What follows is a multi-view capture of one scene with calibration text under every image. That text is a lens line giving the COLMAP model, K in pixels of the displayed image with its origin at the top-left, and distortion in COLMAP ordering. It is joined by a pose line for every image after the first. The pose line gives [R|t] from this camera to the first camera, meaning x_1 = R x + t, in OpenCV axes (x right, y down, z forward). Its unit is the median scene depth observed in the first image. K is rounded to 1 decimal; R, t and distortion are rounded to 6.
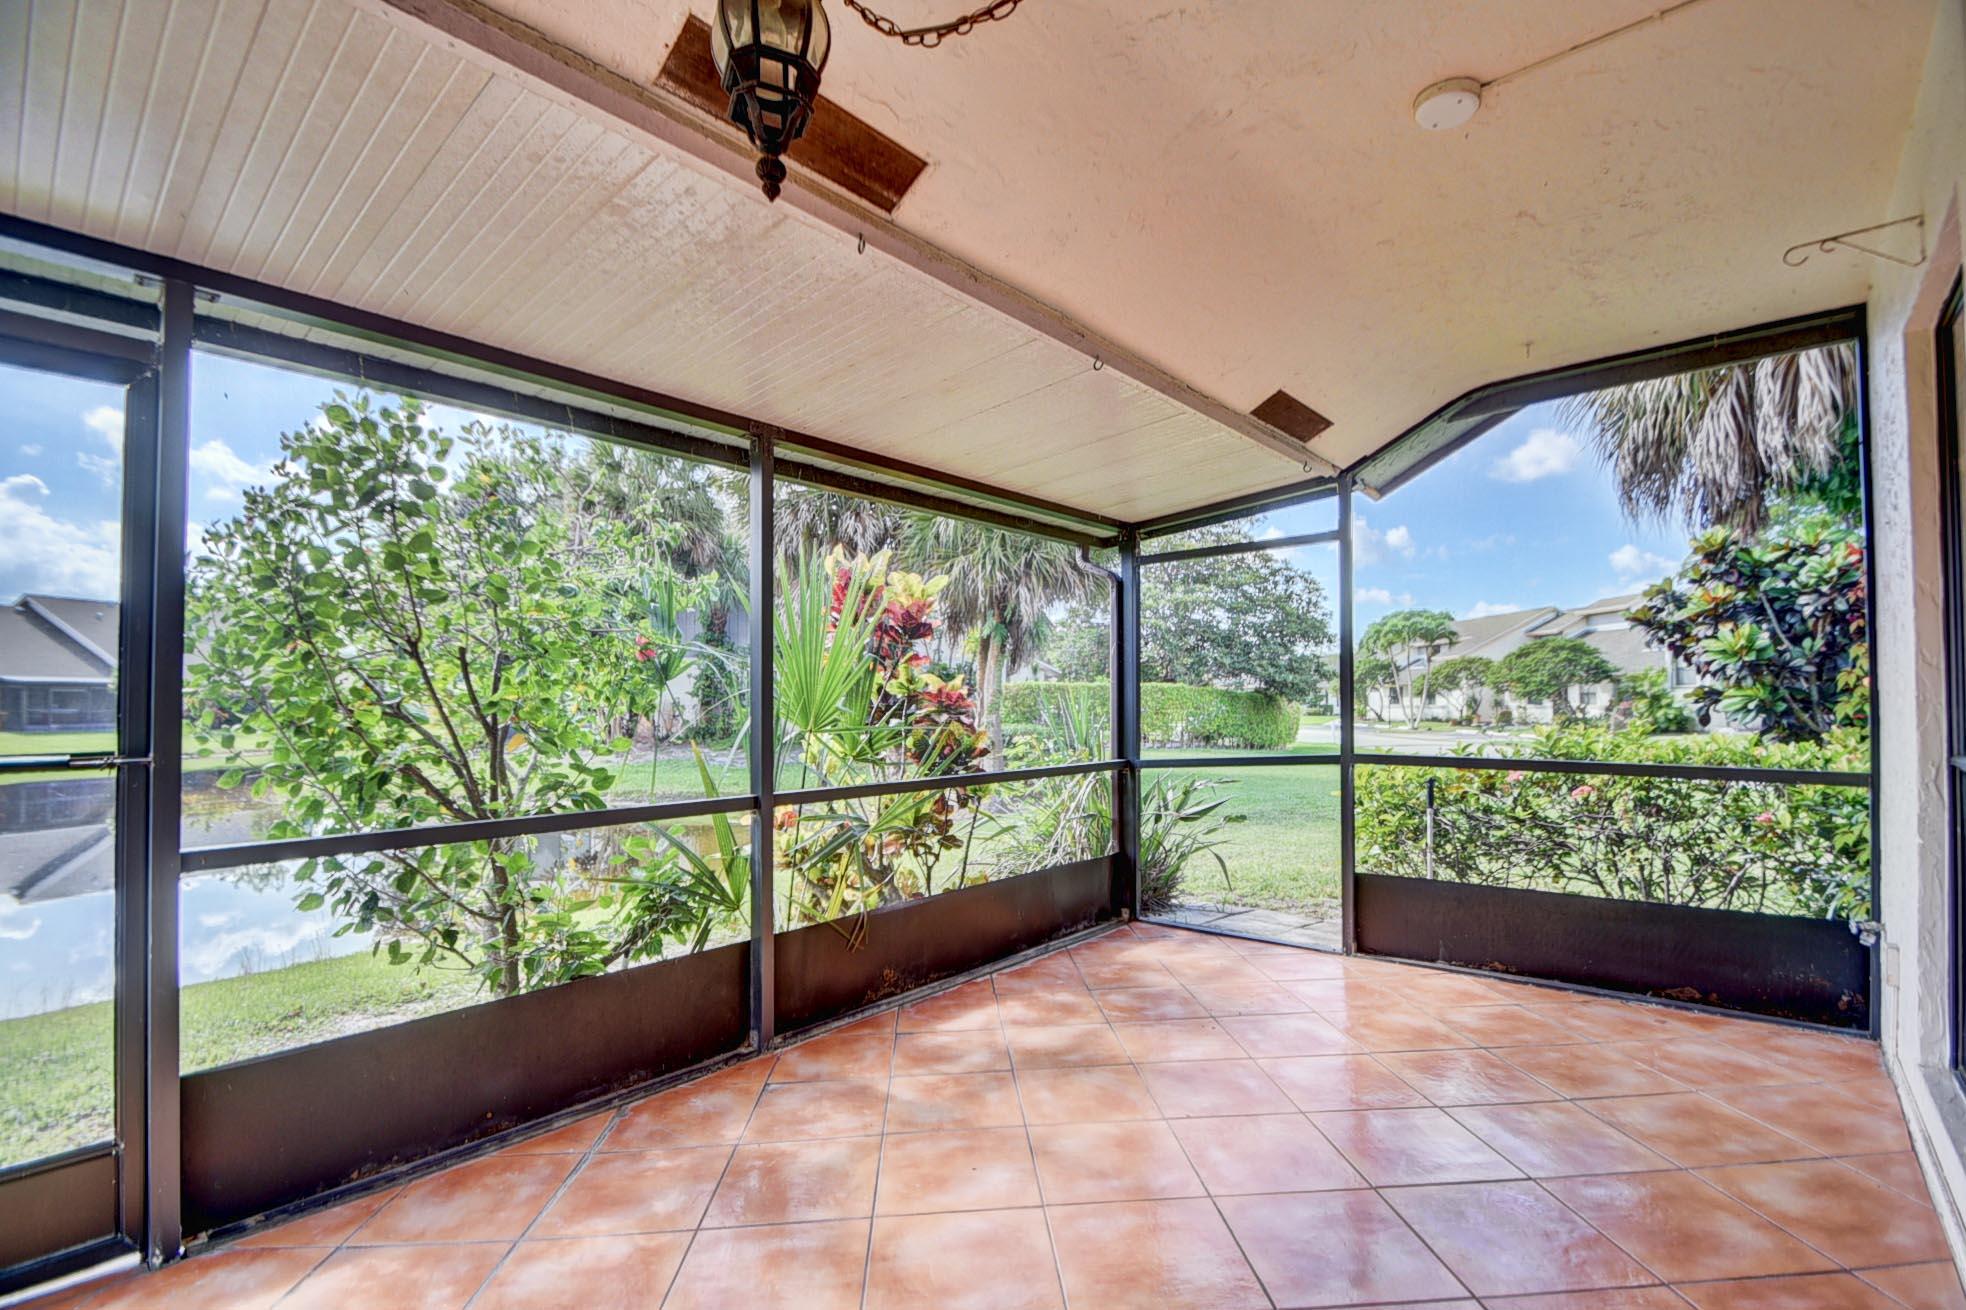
lens RADIAL K [[872.0, 0, 984.8], [0, 872.0, 690.0], [0, 0, 1]] dist [0.000247, -0.013426]
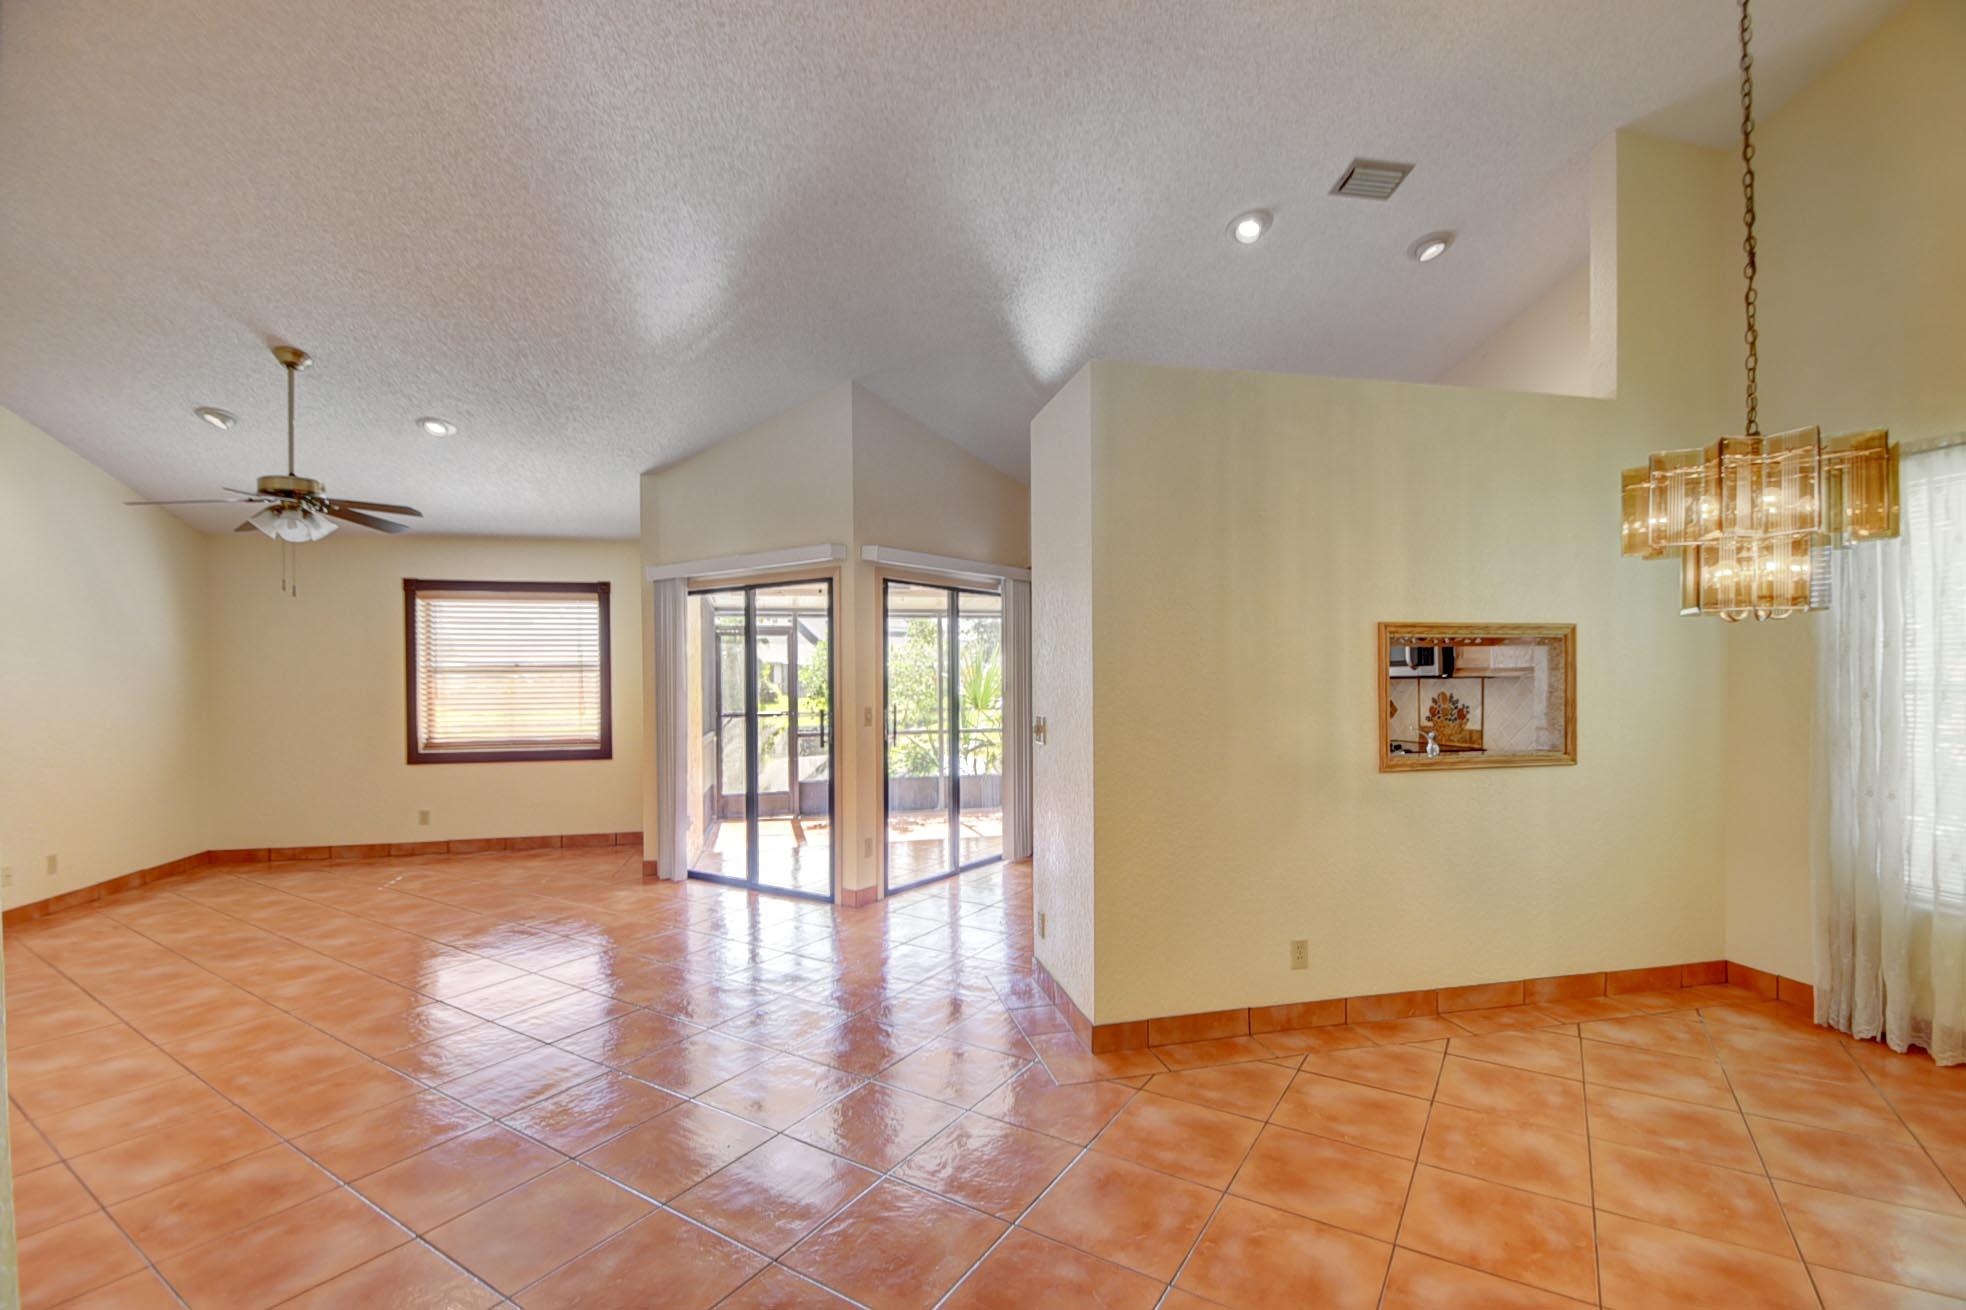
lens RADIAL K [[864.7, 0, 985.8], [0, 864.7, 684.7], [0, 0, 1]] dist [0.015516, -0.016705]
pose [[0.808927, 0.004751, -0.587890, 1.526815], [0.013313, 0.999563, 0.026396, -0.107930], [0.587758, -0.029179, 0.808510, -1.267934]]
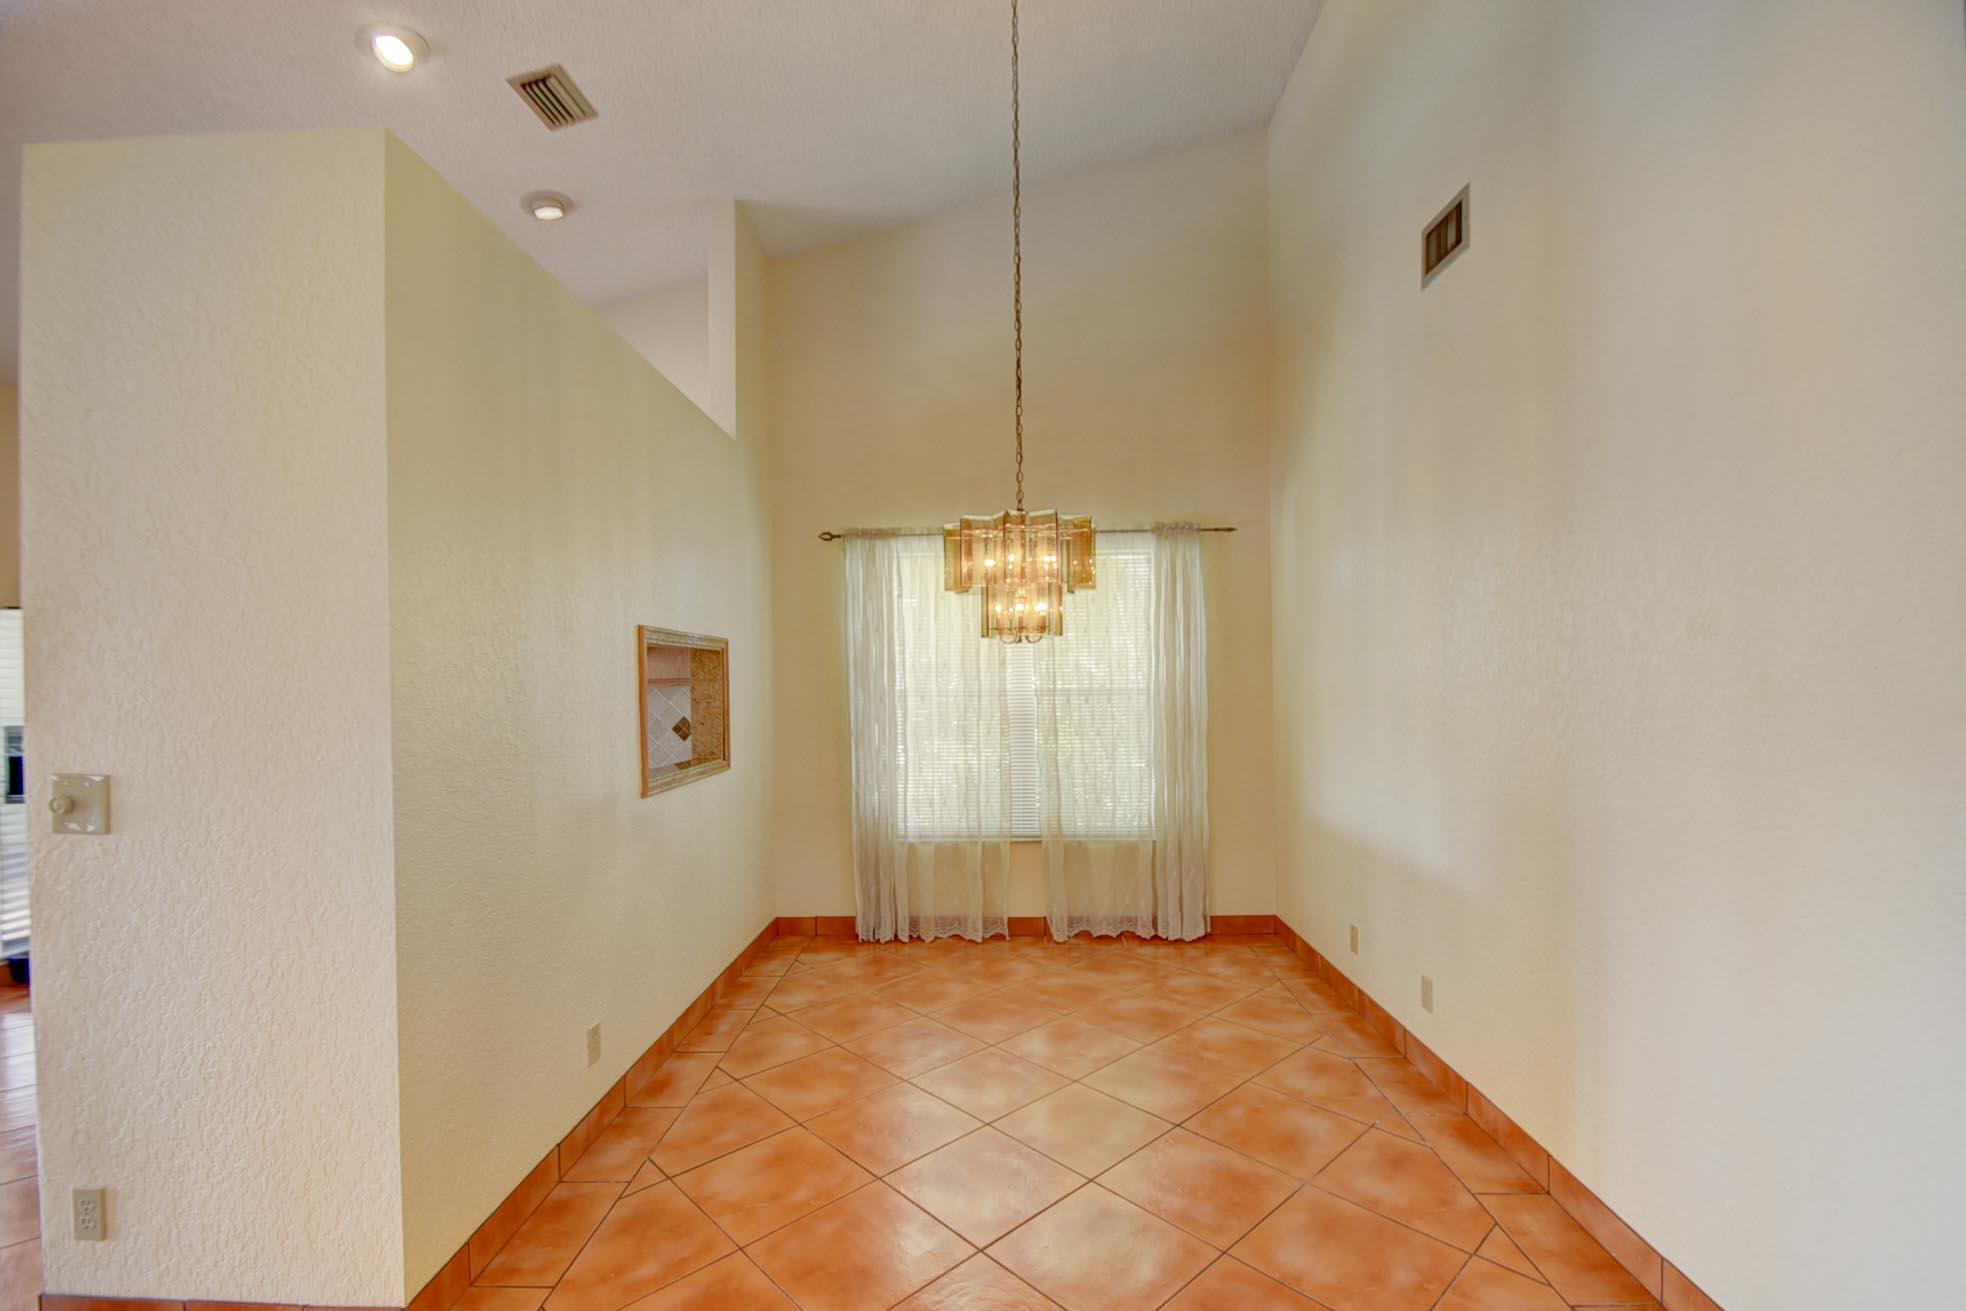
lens RADIAL K [[868.0, 0, 987.0], [0, 868.0, 687.3], [0, 0, 1]] dist [0.000357, -0.005278]
pose [[0.766409, -0.009950, 0.642276, 1.032944], [-0.002074, 0.999836, 0.017965, -0.102333], [-0.642349, -0.015101, 0.766263, -1.089490]]
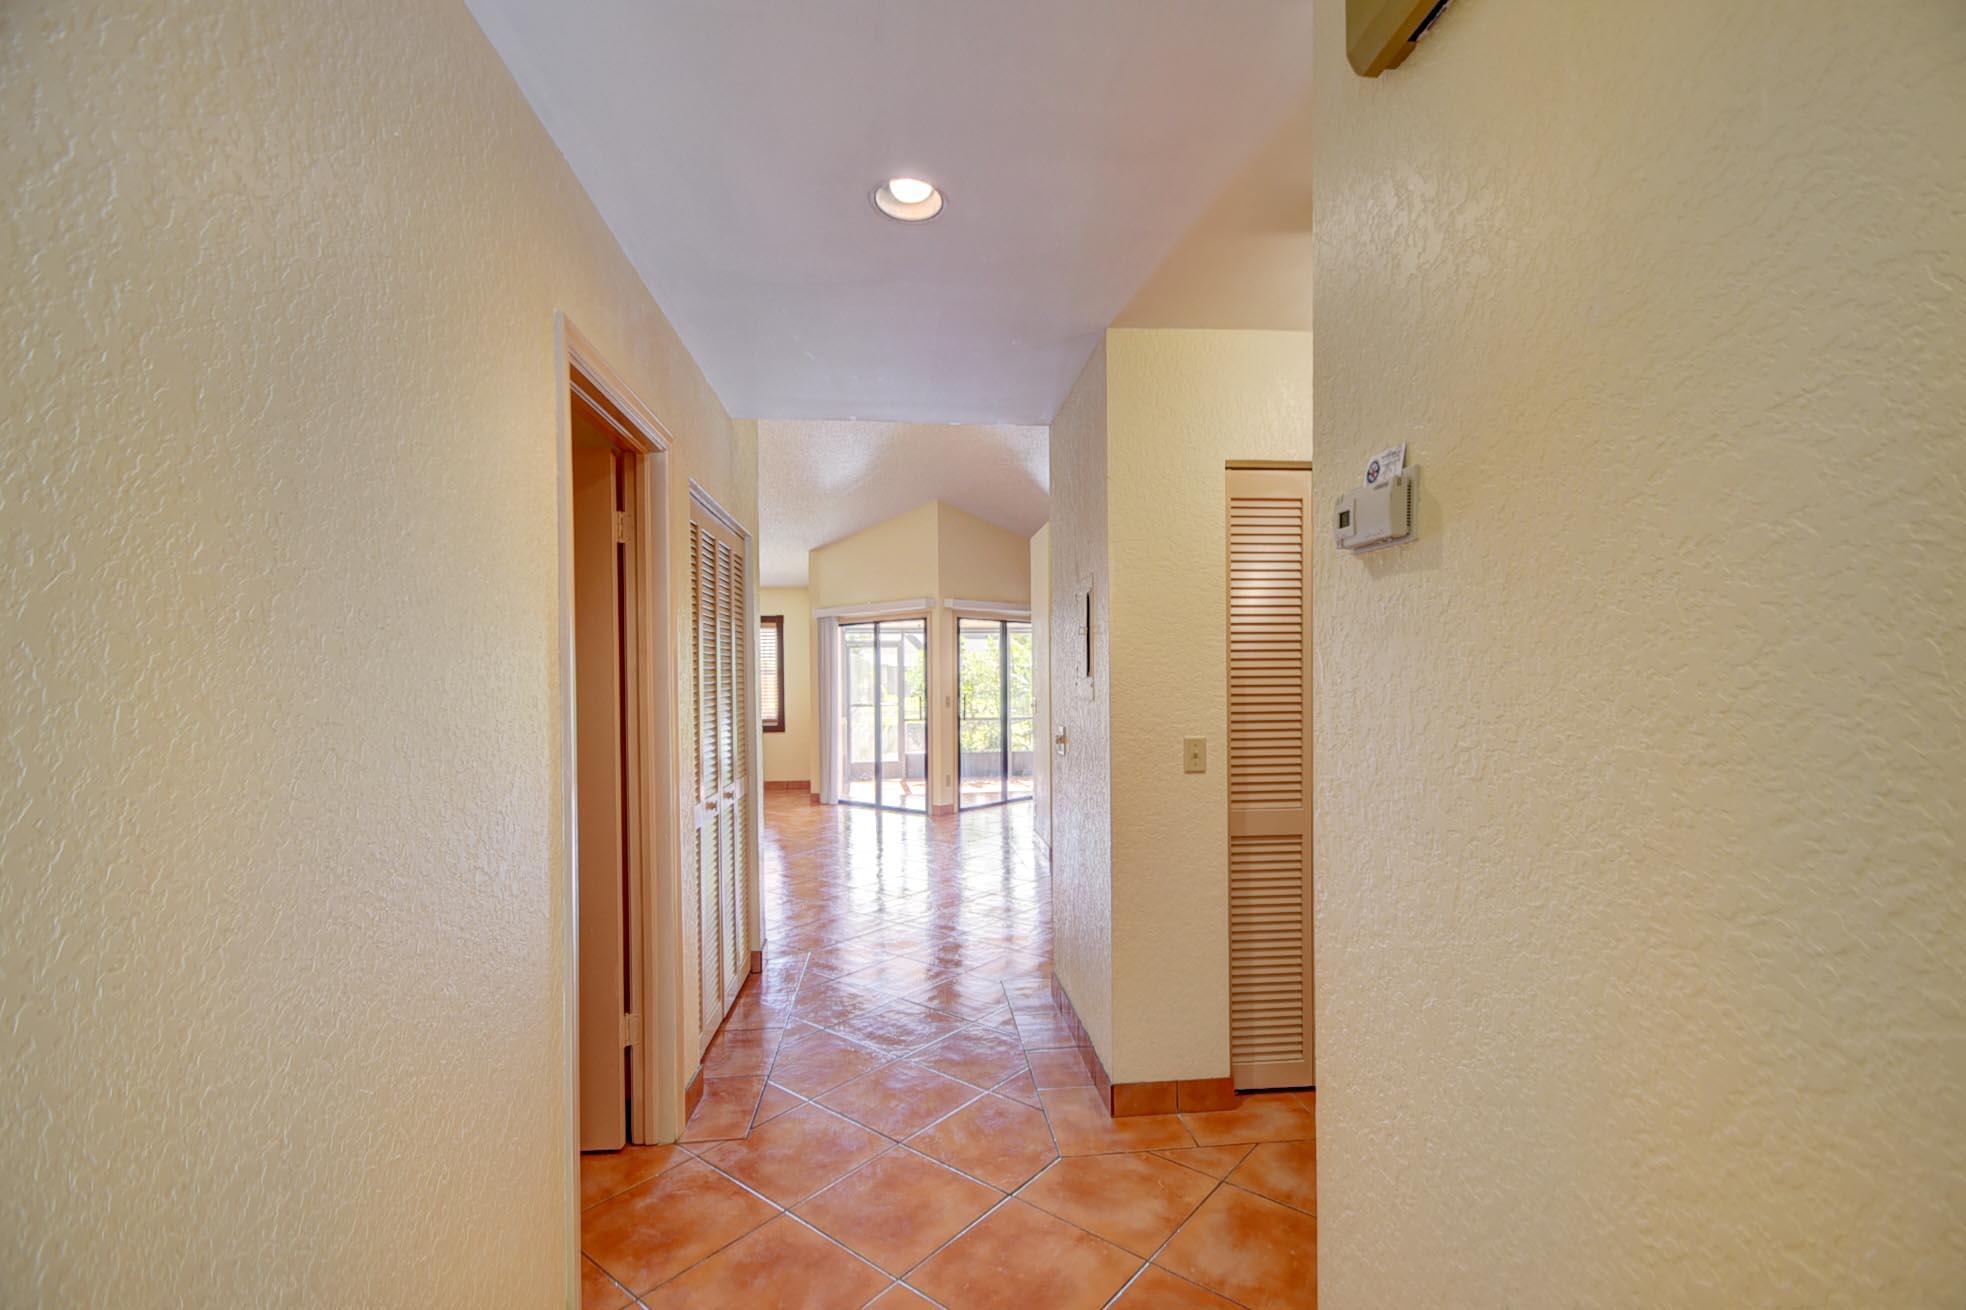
lens RADIAL K [[864.7, 0, 985.8], [0, 864.7, 684.7], [0, 0, 1]] dist [0.015516, -0.016705]
pose [[0.734803, 0.002694, -0.678276, 2.227967], [0.018745, 0.999530, 0.024277, -0.121738], [0.678022, -0.030553, 0.734406, -1.909283]]
